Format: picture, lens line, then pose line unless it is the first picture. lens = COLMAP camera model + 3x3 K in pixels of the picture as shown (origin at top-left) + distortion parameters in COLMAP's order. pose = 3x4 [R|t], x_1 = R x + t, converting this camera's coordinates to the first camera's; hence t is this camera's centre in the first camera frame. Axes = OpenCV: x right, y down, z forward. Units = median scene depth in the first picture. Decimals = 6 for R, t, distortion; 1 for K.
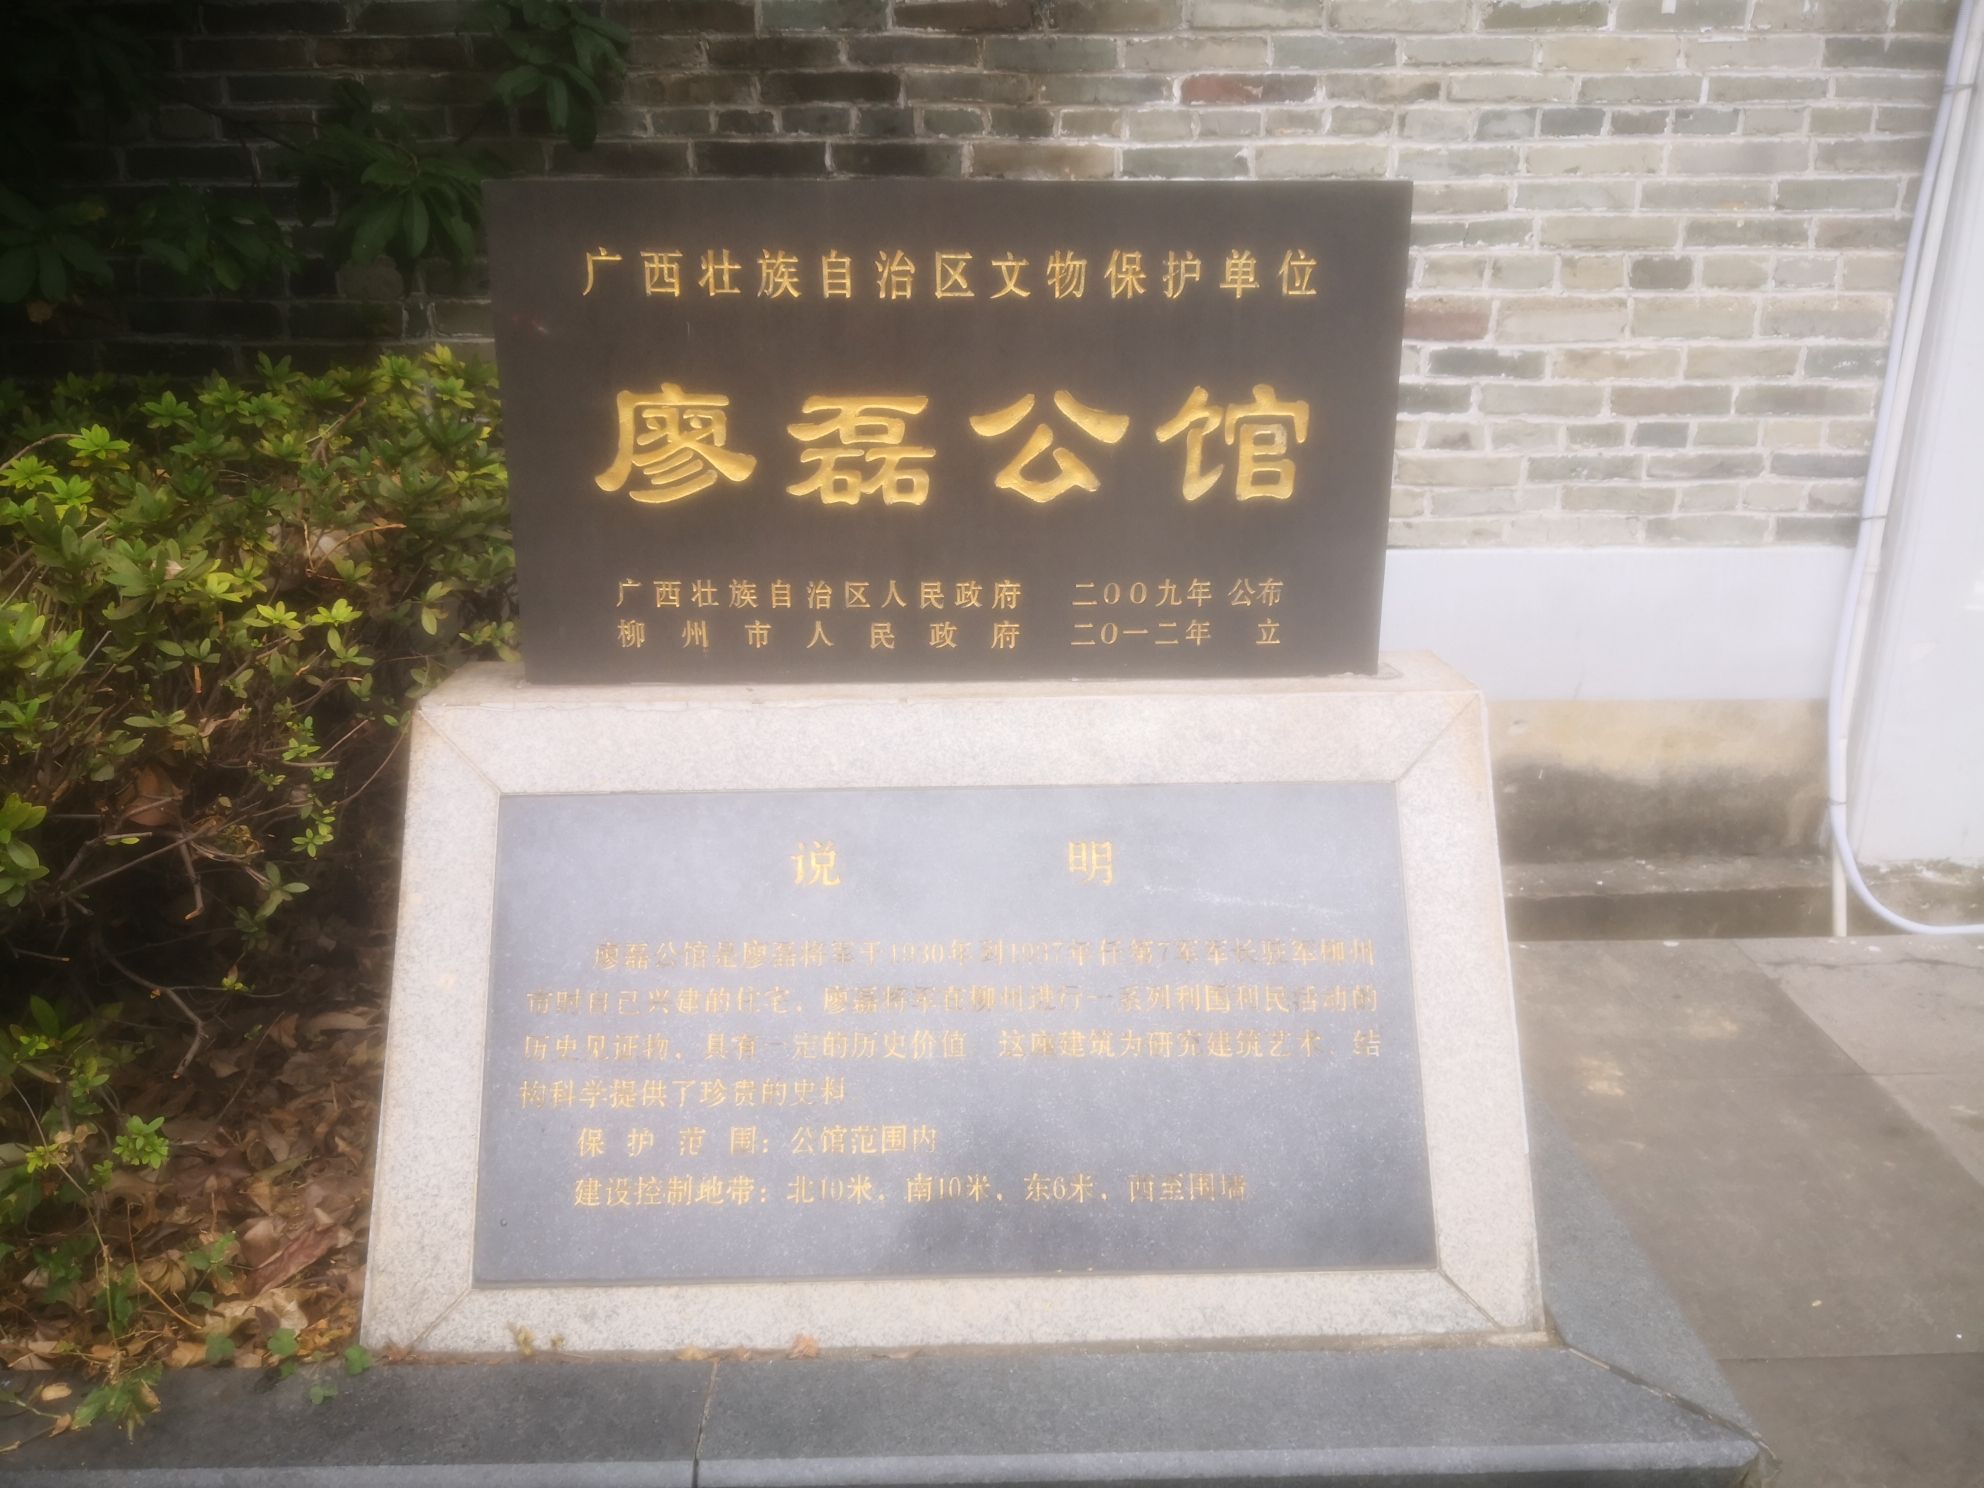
lens RADIAL K [[1592.5, 0, 992.0], [0, 1592.5, 744.0], [0, 0, 1]] dist [0.001250, -0.001041]
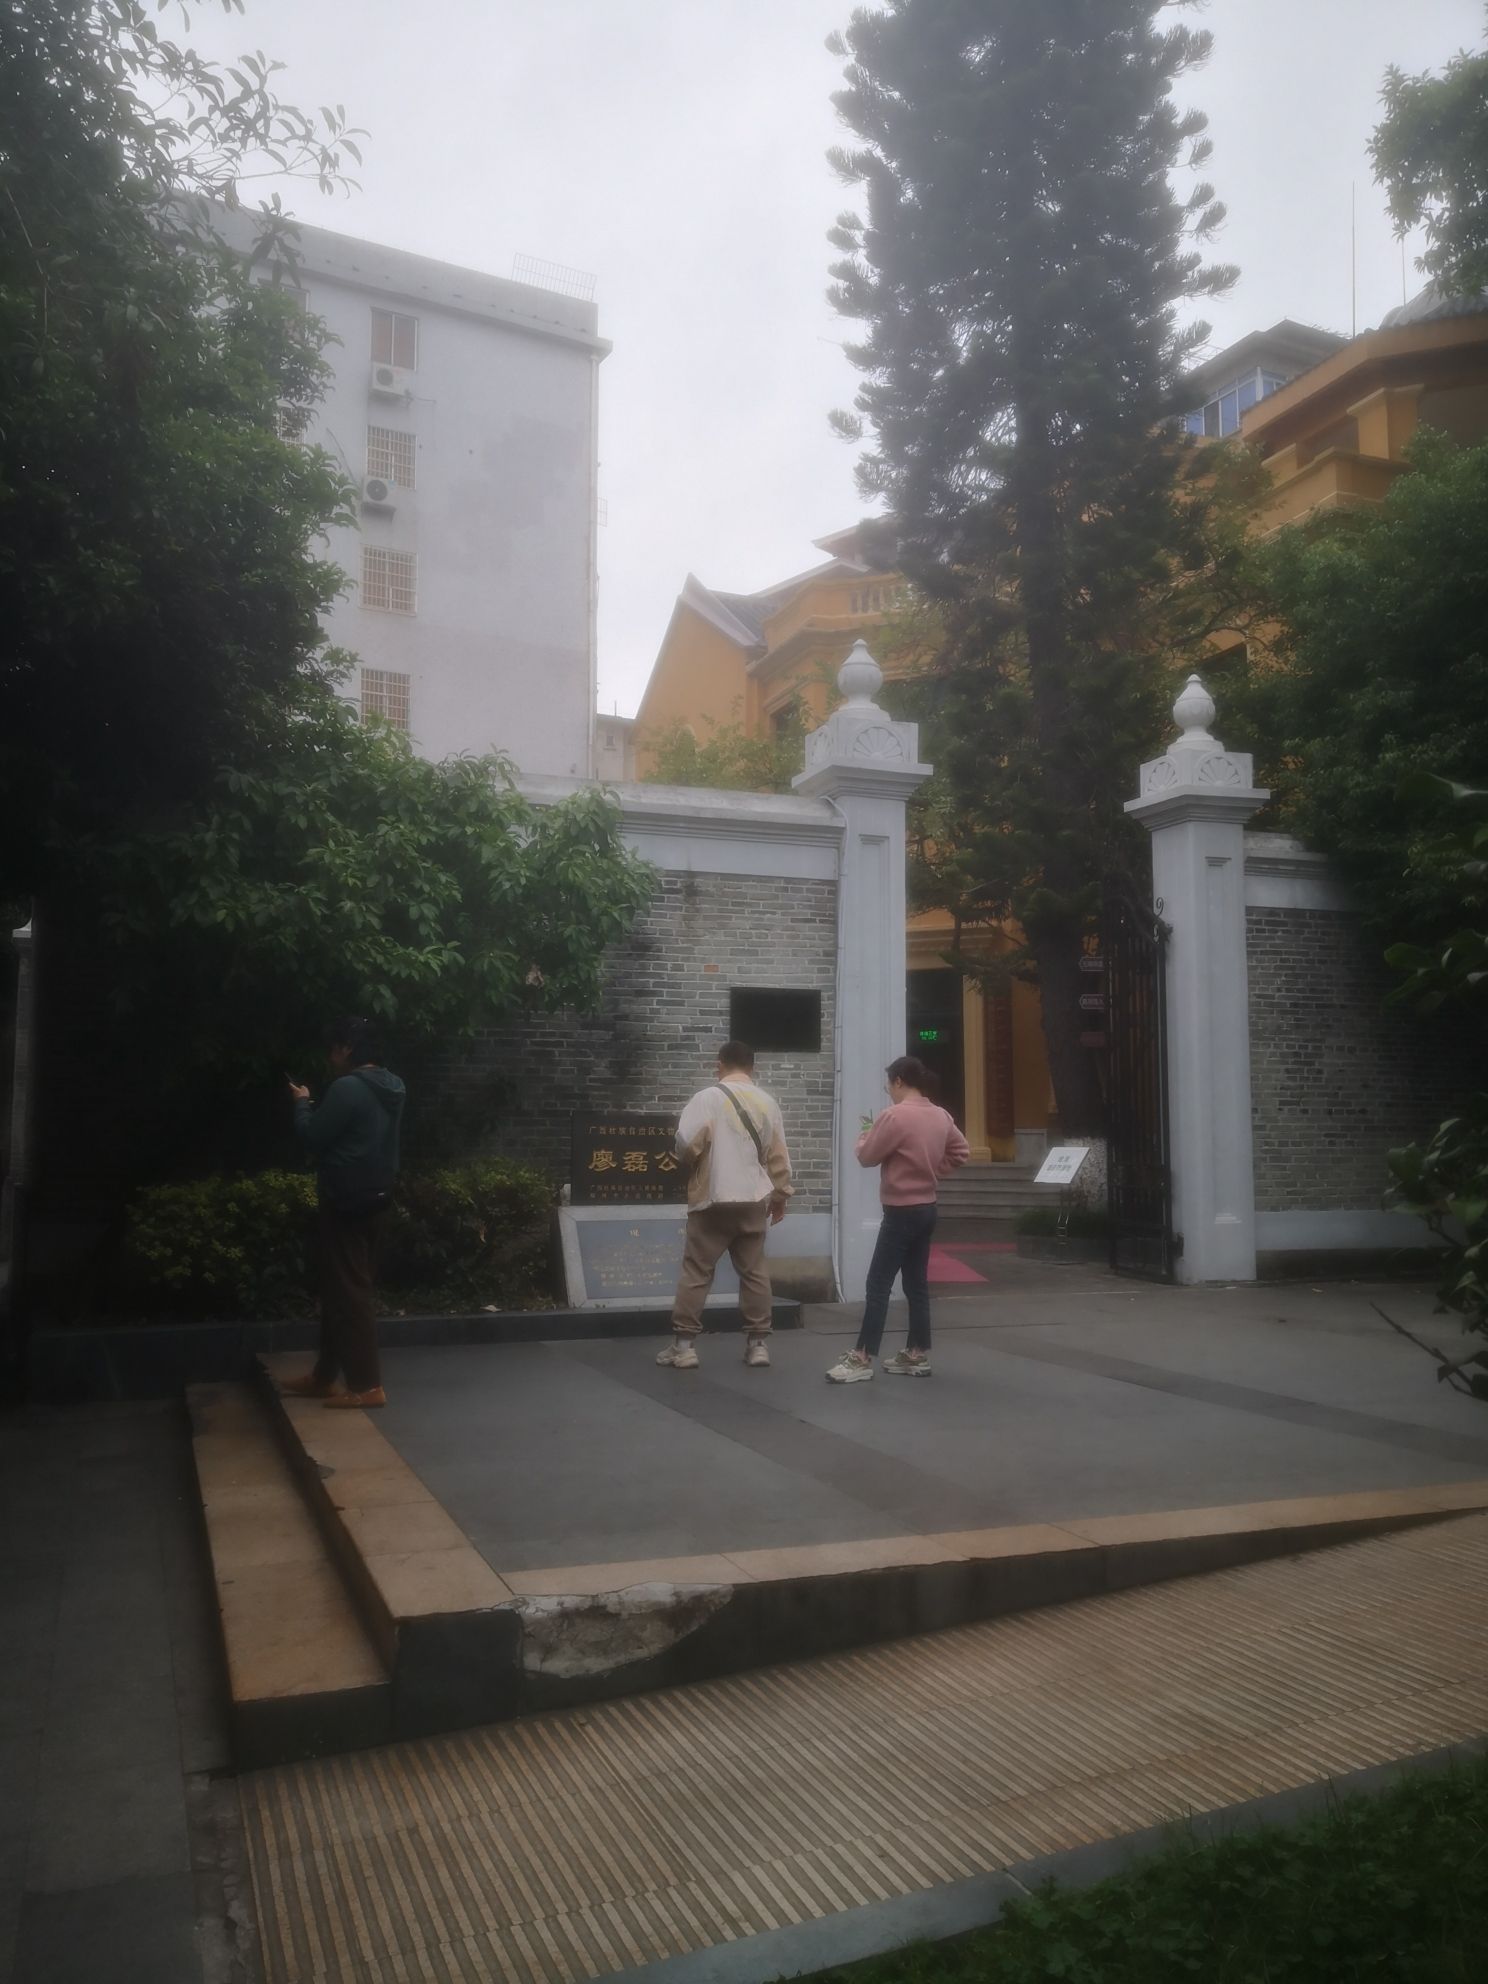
lens RADIAL K [[1592.5, 0, 744.0], [0, 1592.5, 992.0], [0, 0, 1]] dist [0.001250, -0.001041]
pose [[0.946729, 0.035689, 0.320047, -0.985425], [0.104243, 0.906367, -0.409430, 1.031653], [-0.304692, 0.420982, 0.854363, -2.657764]]
